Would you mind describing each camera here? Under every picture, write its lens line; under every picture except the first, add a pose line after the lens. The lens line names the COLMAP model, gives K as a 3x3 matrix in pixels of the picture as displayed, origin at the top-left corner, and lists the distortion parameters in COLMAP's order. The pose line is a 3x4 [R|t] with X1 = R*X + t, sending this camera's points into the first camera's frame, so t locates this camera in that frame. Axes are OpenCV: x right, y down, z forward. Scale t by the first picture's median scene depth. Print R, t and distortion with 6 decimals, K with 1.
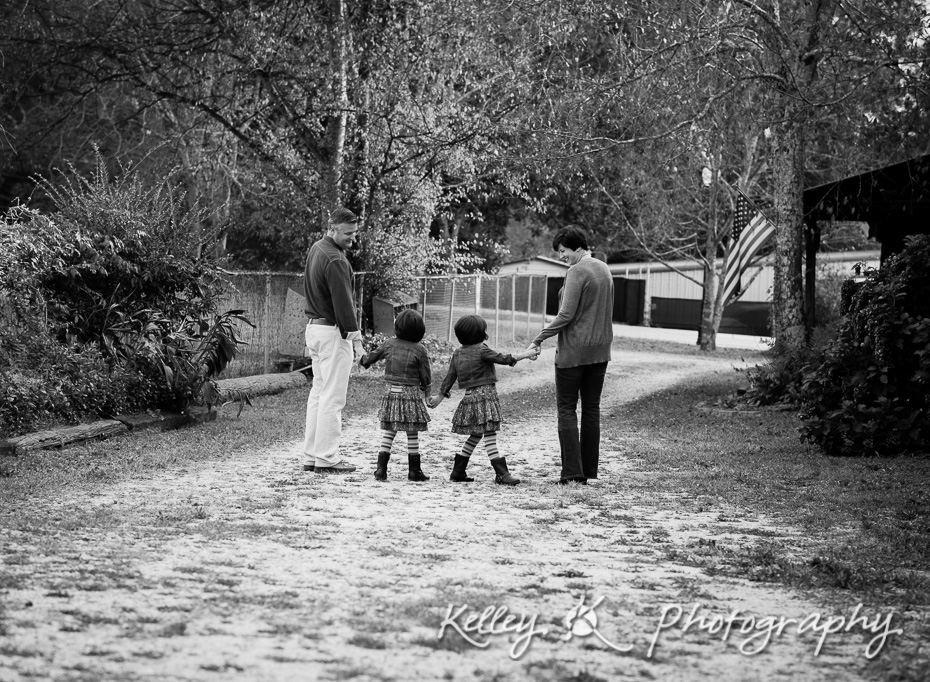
lens RADIAL K [[2435.0, 0, 465.0], [0, 2435.0, 341.0], [0, 0, 1]] dist [0.047389, -0.246282]
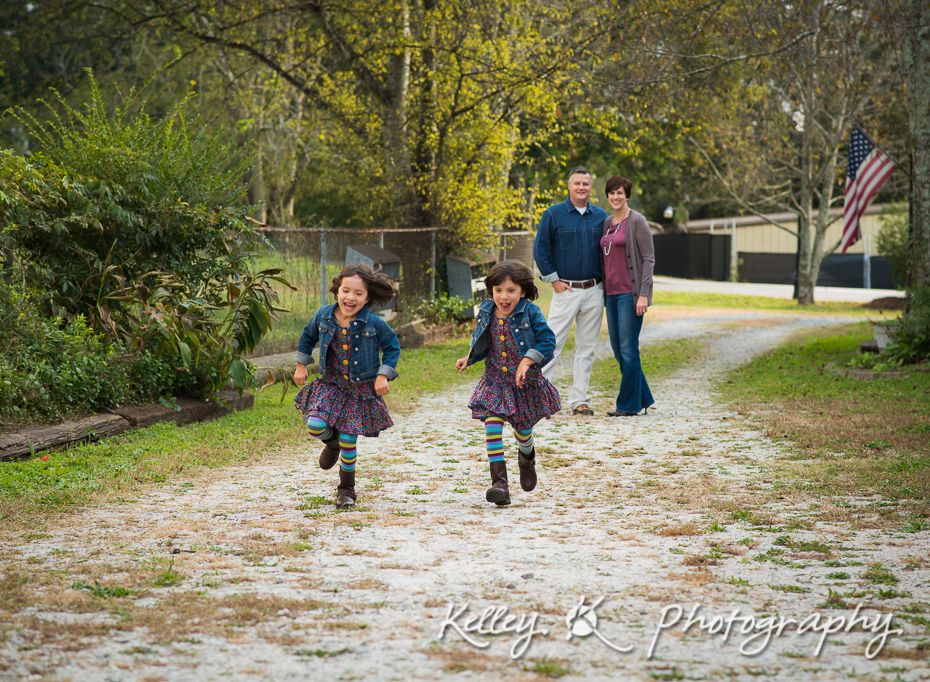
lens RADIAL K [[2435.0, 0, 465.0], [0, 2435.0, 341.0], [0, 0, 1]] dist [0.047389, -0.246282]
pose [[0.998903, -0.032851, -0.033384, -0.002424], [0.033328, 0.999349, 0.013811, 0.001031], [0.032909, -0.014908, 0.999347, 0.111738]]
